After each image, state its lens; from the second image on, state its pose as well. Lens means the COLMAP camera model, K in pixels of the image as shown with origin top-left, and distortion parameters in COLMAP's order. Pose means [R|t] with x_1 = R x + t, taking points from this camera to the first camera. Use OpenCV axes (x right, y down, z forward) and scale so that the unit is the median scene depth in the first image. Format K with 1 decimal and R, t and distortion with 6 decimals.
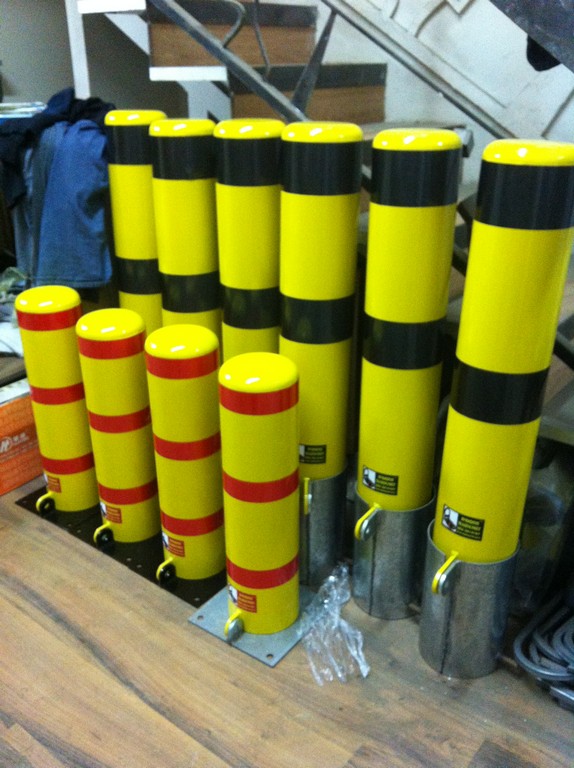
lens RADIAL K [[714.5, 0, 287.4], [0, 714.5, 382.2], [0, 0, 1]] dist [-0.052560, 0.000000]
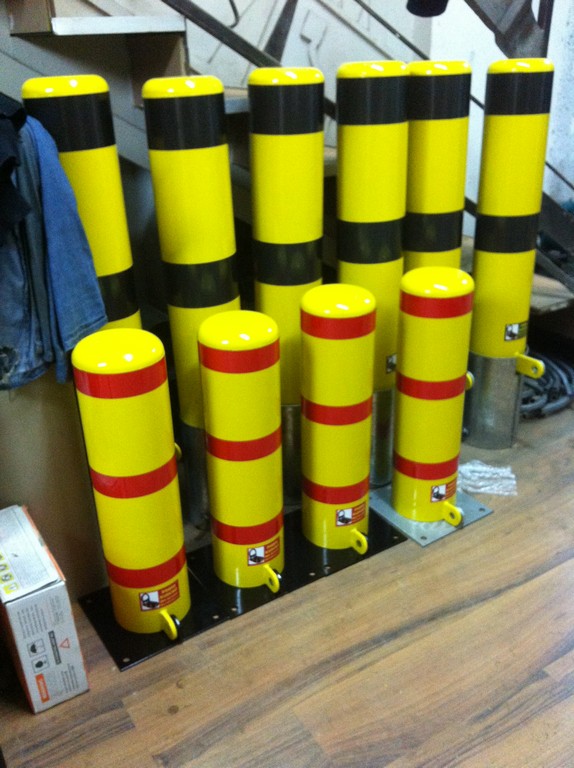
lens RADIAL K [[761.7, 0, 288.1], [0, 761.7, 385.7], [0, 0, 1]] dist [-0.035613, 0.000000]
pose [[0.355678, -0.439235, 0.824964, -1.131306], [0.395273, 0.870551, 0.293087, -0.306827], [-0.846908, 0.221842, 0.483253, 0.628973]]
